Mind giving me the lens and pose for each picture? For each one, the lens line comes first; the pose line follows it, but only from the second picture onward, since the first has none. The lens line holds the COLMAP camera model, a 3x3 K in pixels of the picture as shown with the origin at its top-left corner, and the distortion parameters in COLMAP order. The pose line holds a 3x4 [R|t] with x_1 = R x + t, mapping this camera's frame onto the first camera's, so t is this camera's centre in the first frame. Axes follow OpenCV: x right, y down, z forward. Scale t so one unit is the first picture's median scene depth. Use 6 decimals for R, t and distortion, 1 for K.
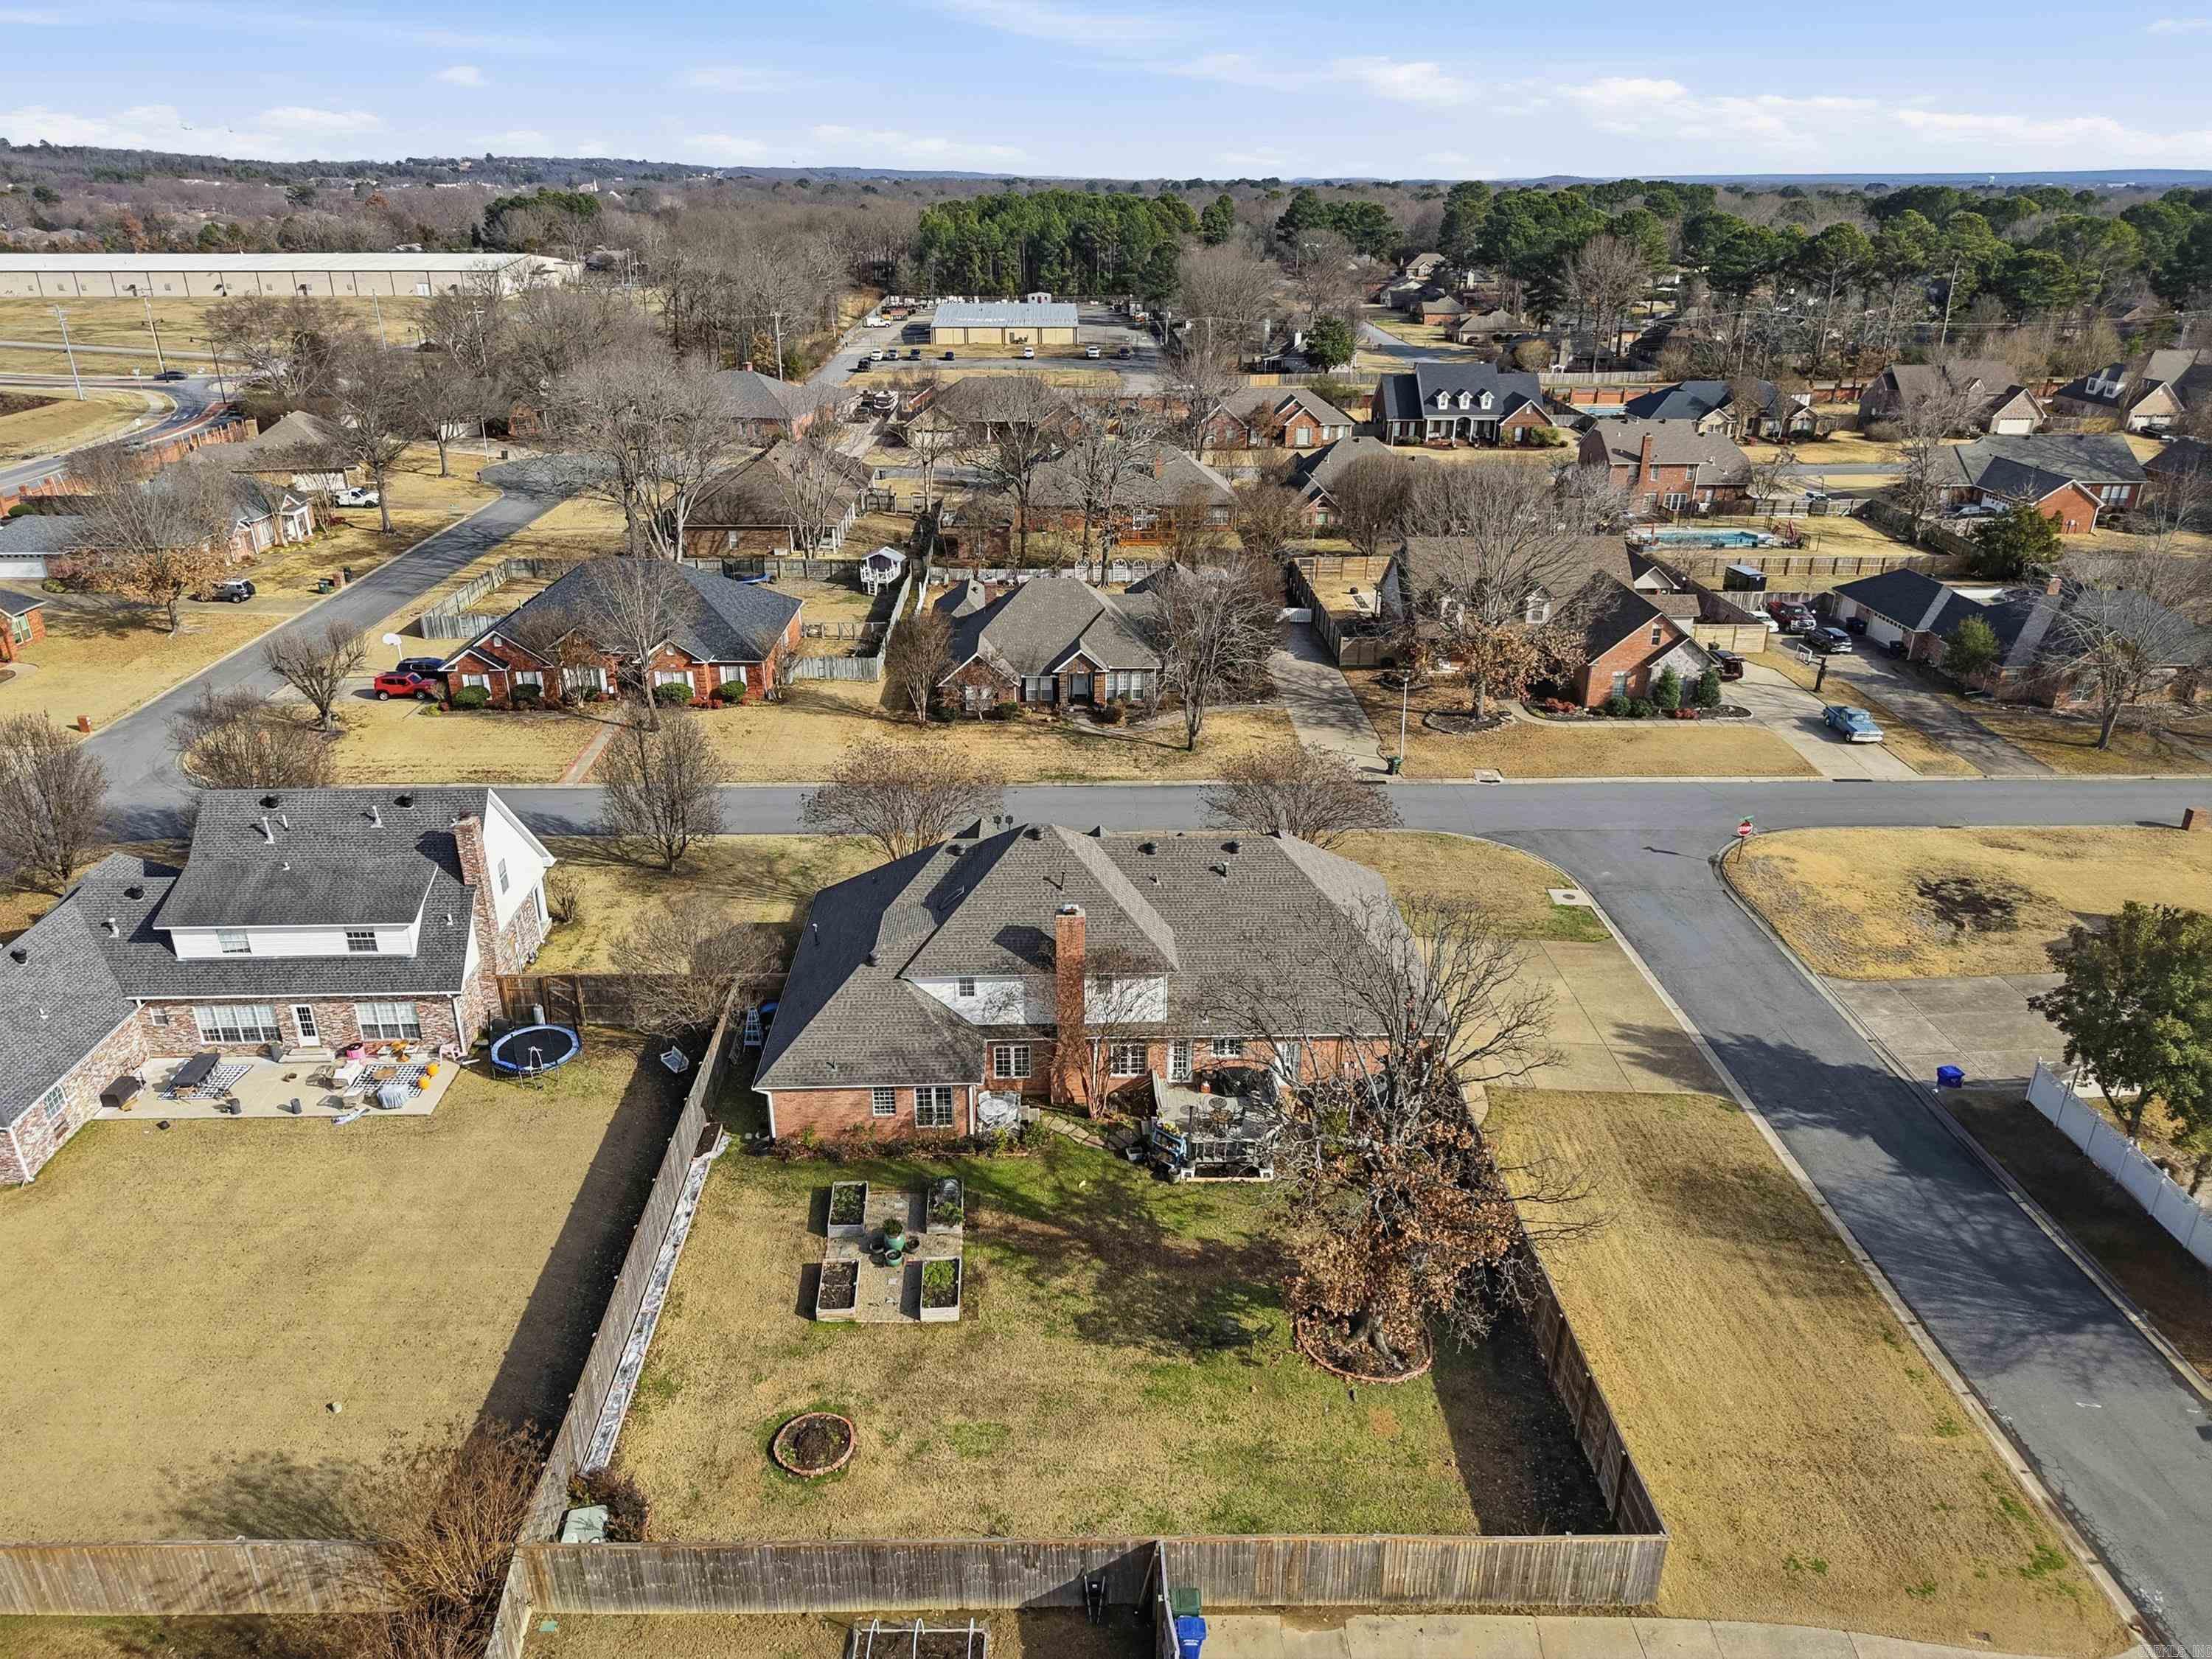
lens RADIAL K [[1485.5, 0, 1107.0], [0, 1485.5, 820.4], [0, 0, 1]] dist [0.017354, -0.016774]
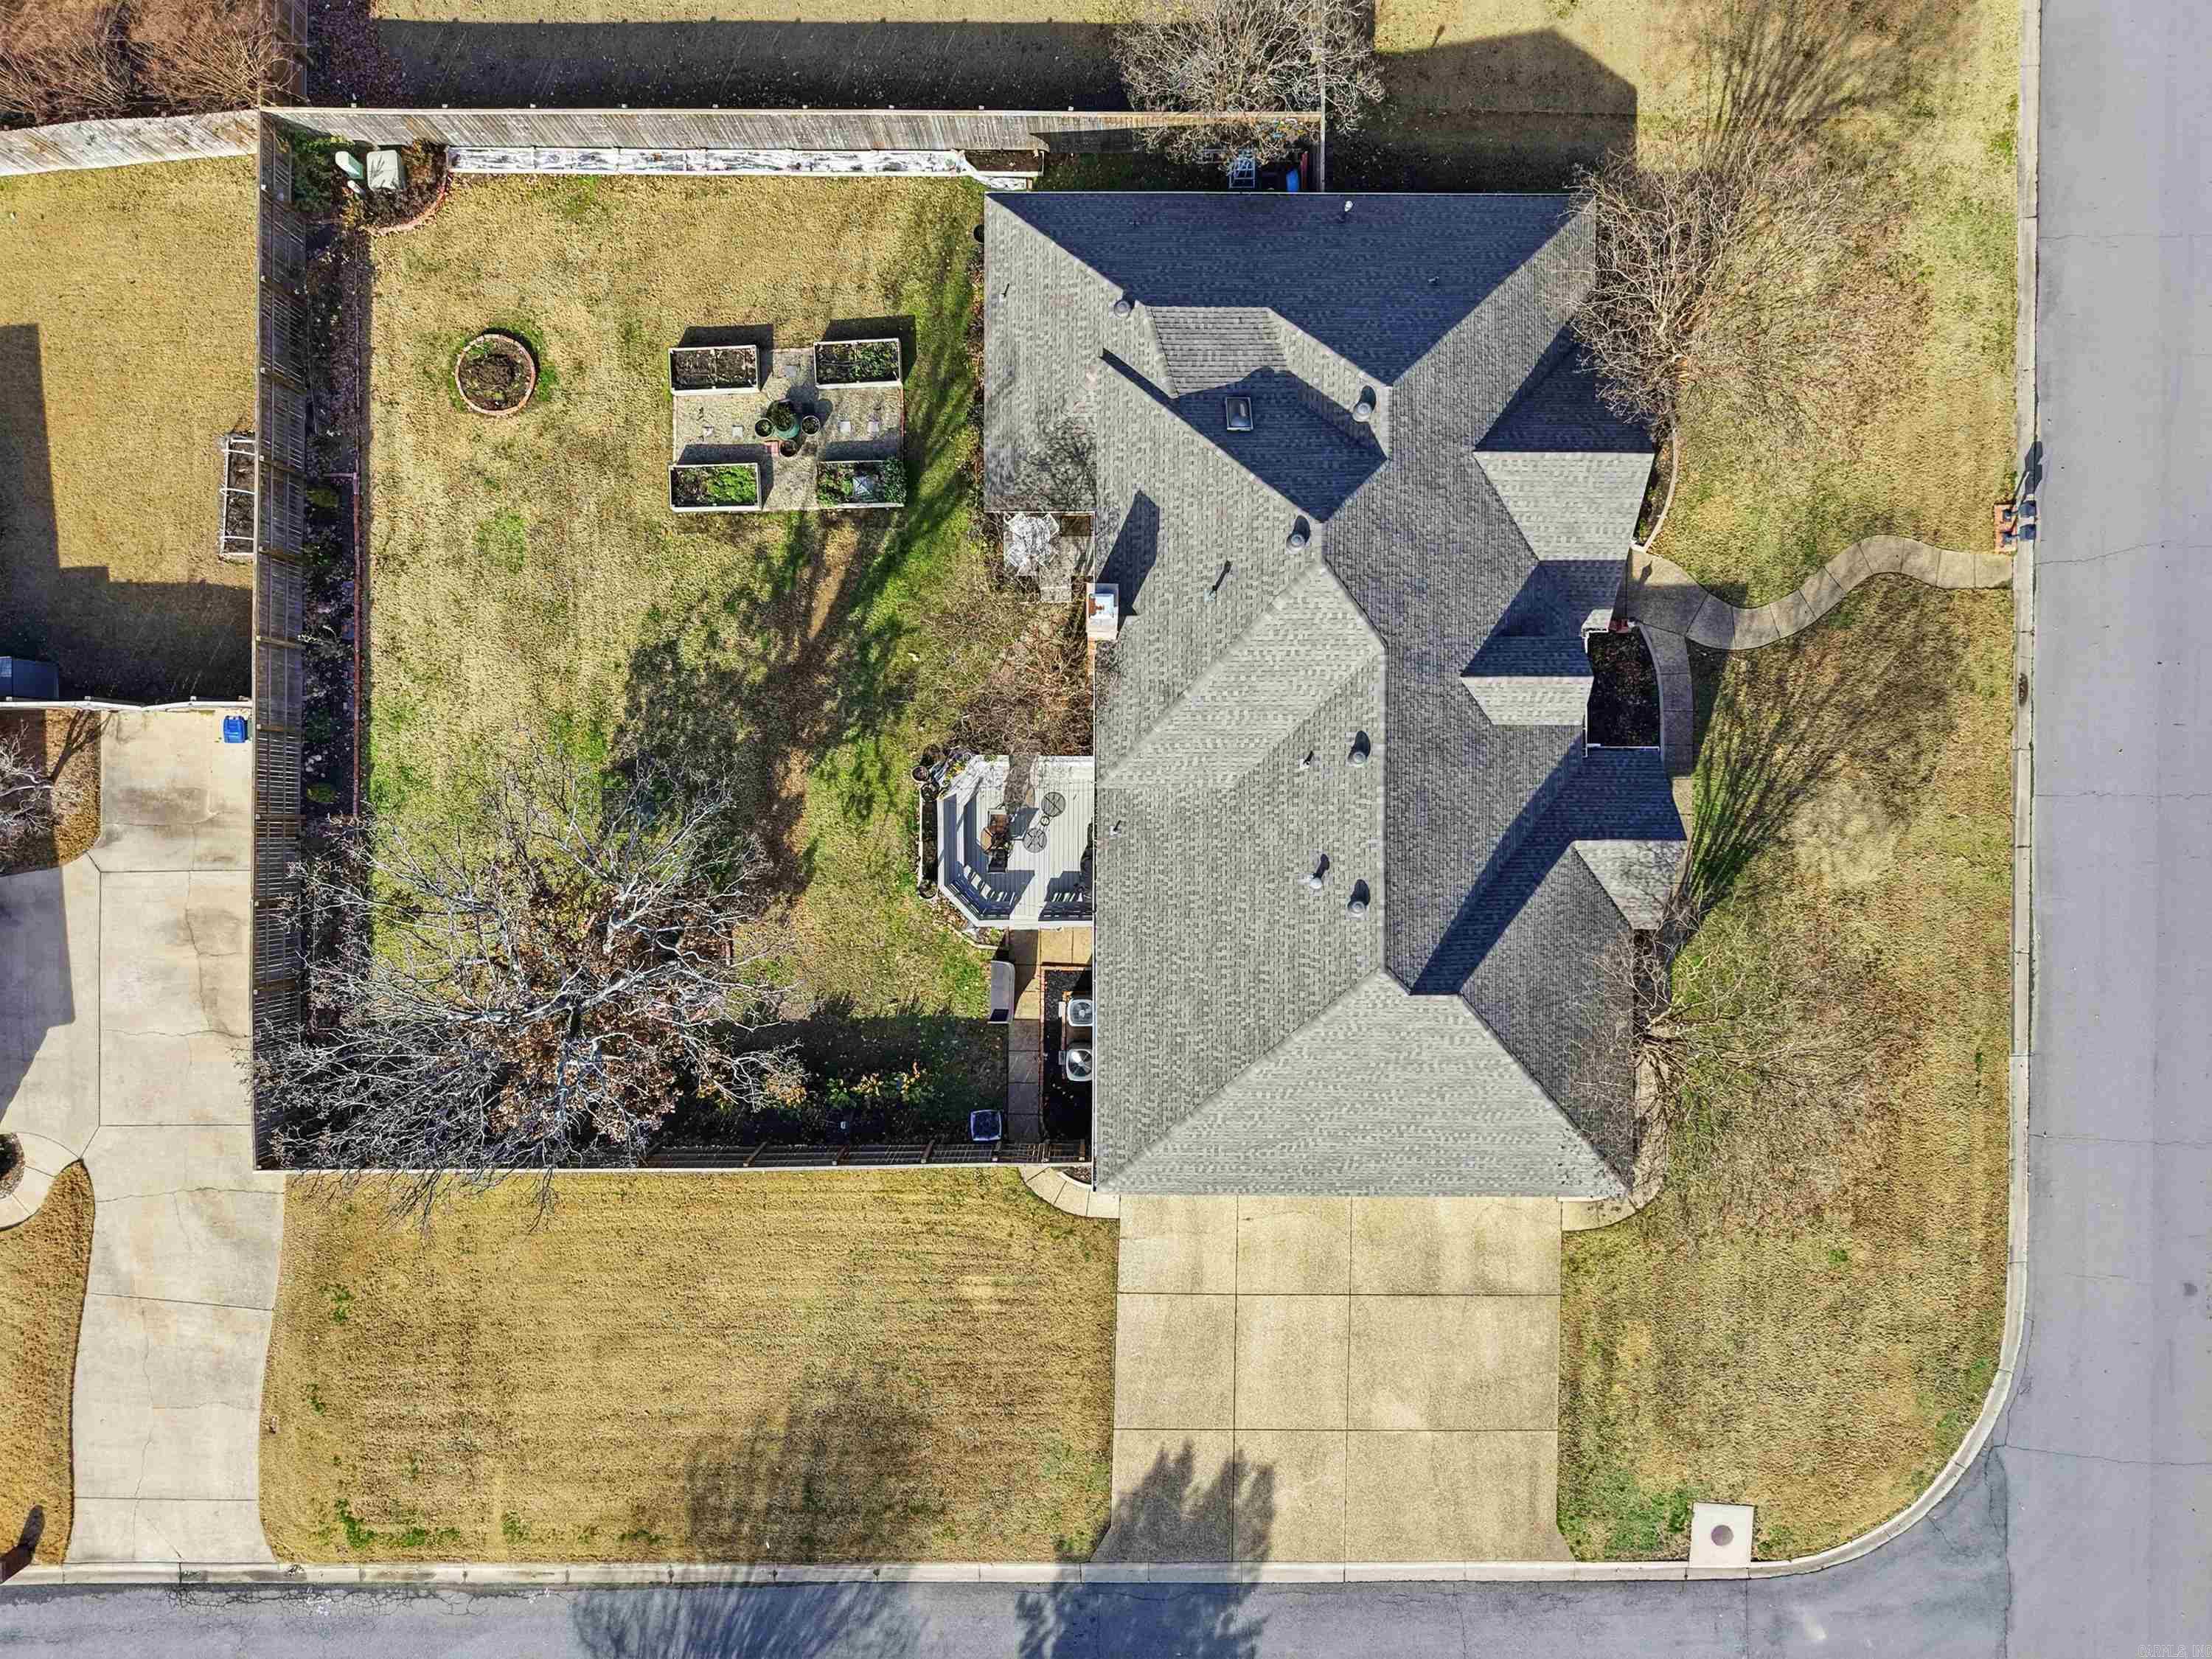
lens RADIAL K [[1485.5, 0, 1107.0], [0, 1485.5, 820.4], [0, 0, 1]] dist [0.017354, -0.016774]
pose [[-0.039012, 0.999190, 0.009918, 0.058204], [-0.400336, -0.024723, 0.916035, -0.516322], [0.915538, 0.031766, 0.400976, 0.767727]]
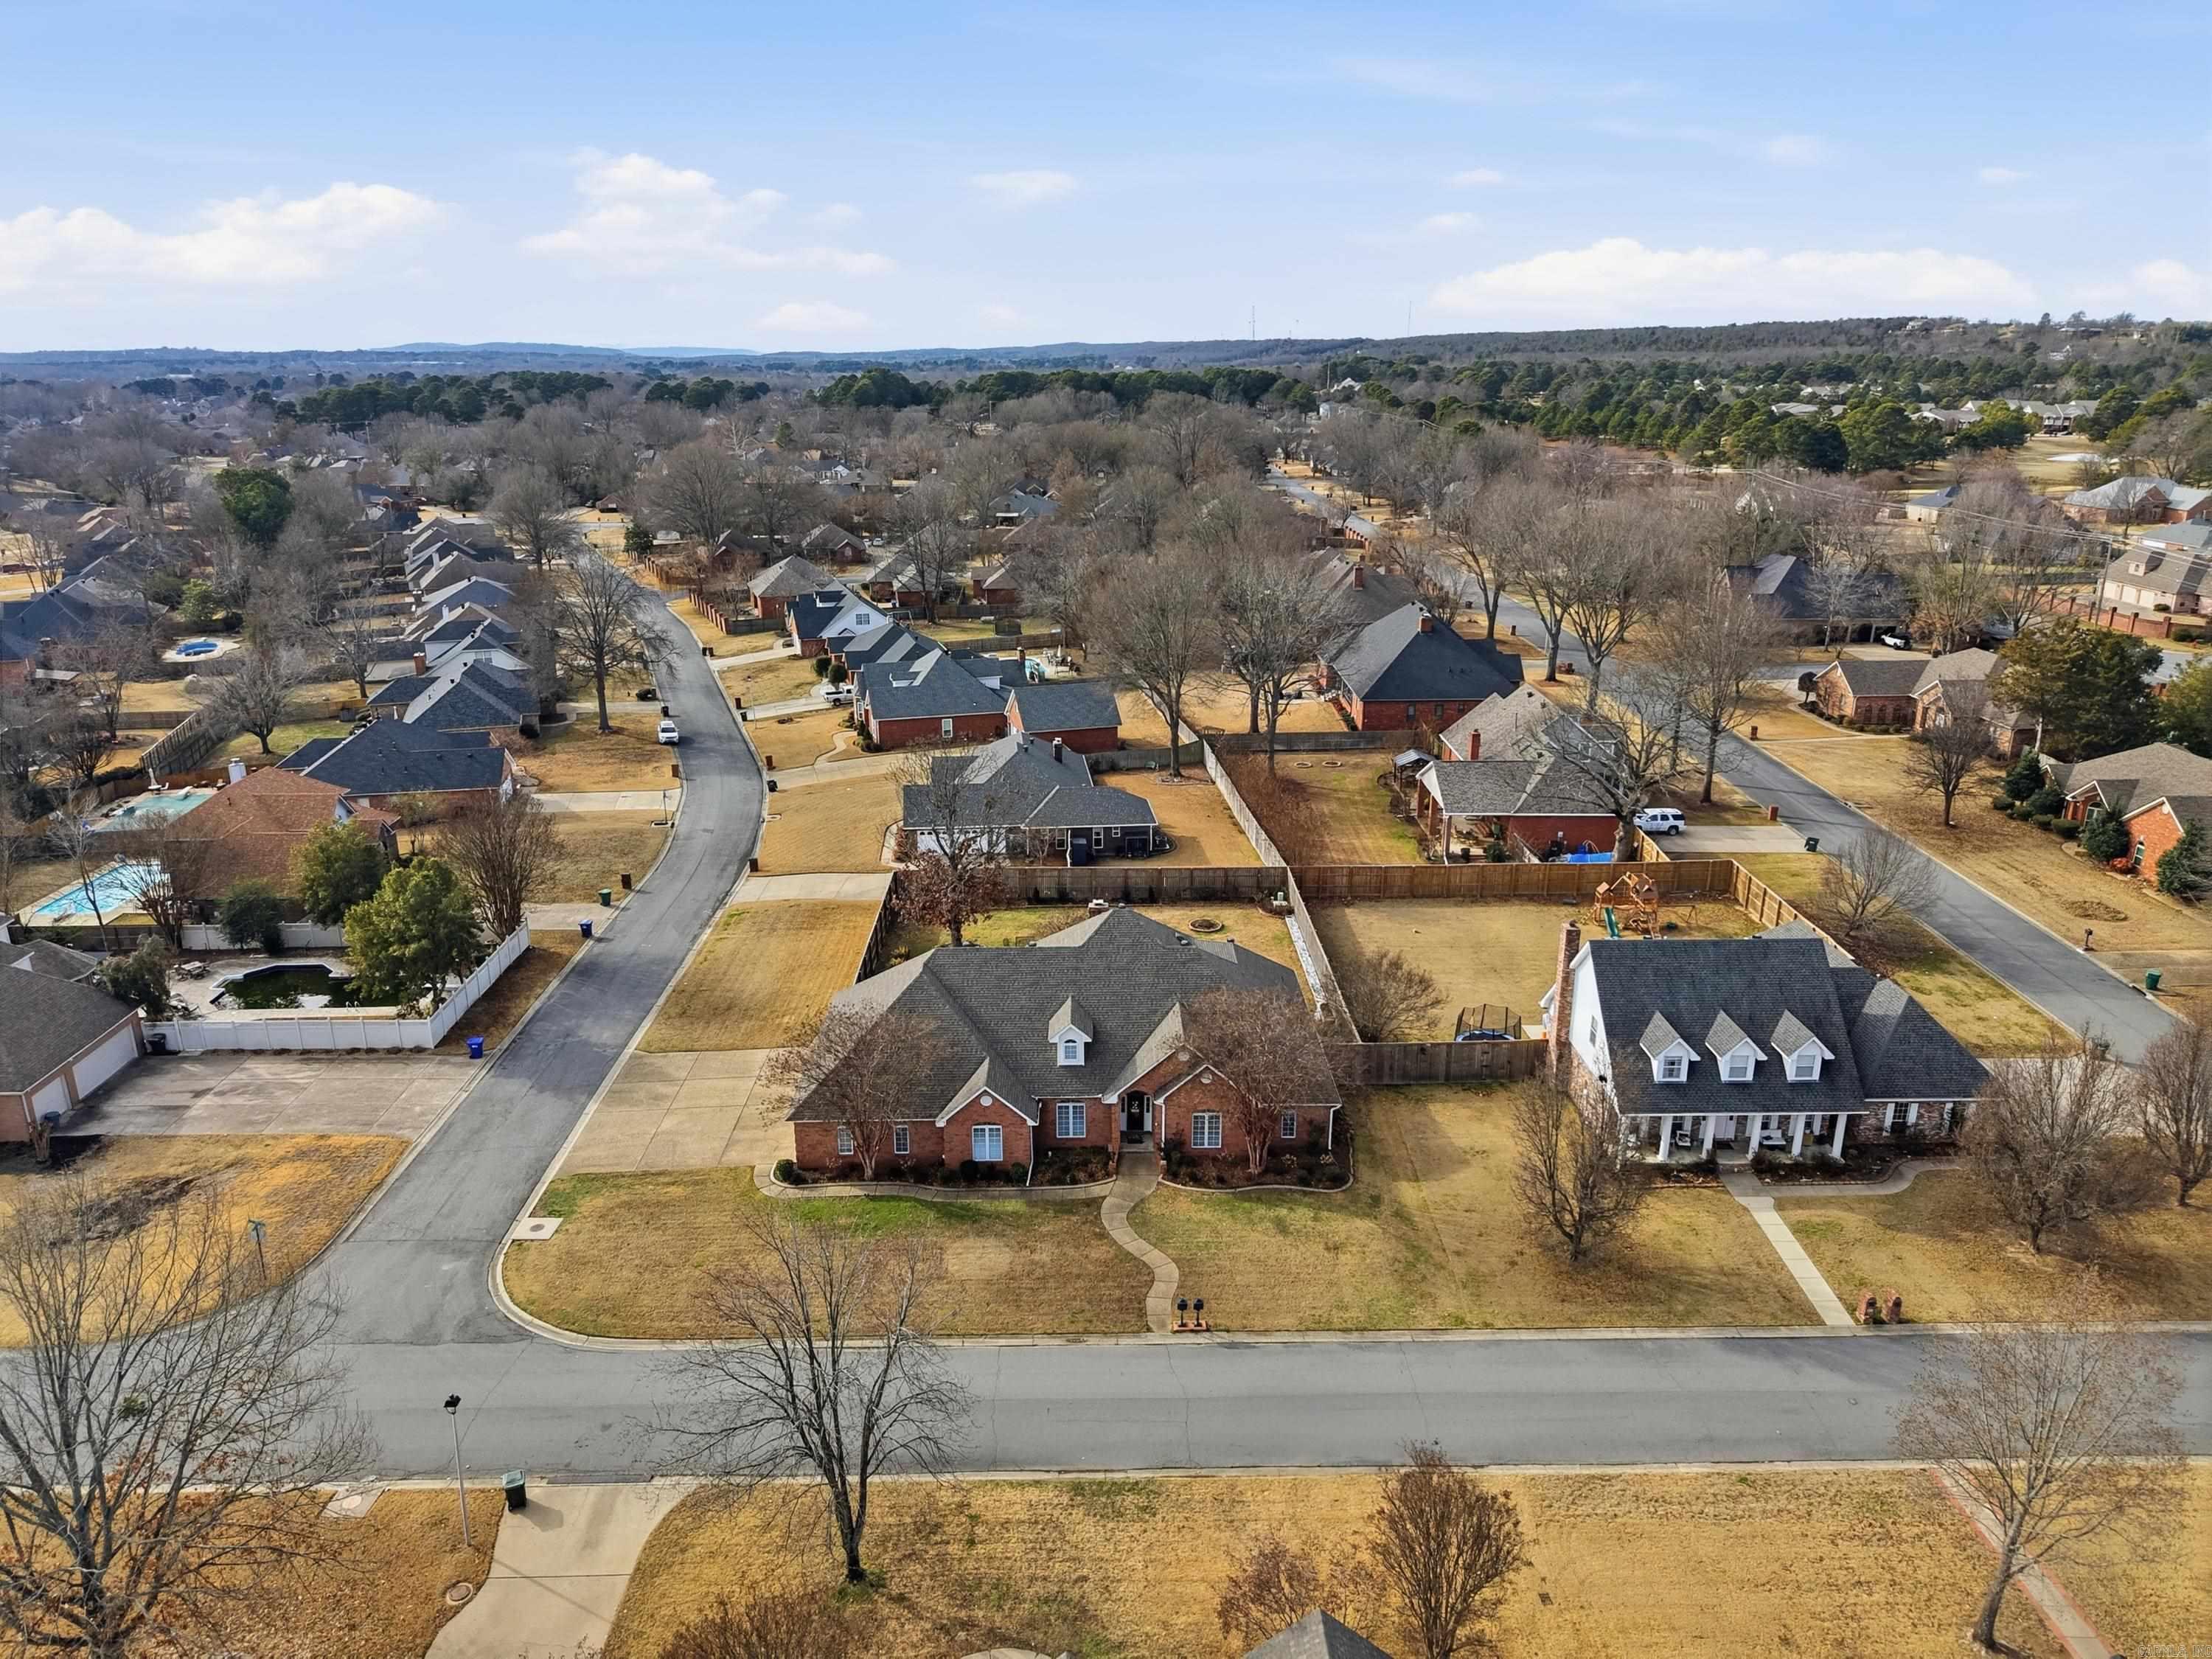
lens RADIAL K [[1485.5, 0, 1107.0], [0, 1485.5, 820.4], [0, 0, 1]] dist [0.017354, -0.016774]
pose [[-0.999799, -0.003075, 0.019823, -0.066490], [0.010606, 0.757735, 0.652476, -0.995891], [-0.017027, 0.652555, -0.757550, 2.114720]]
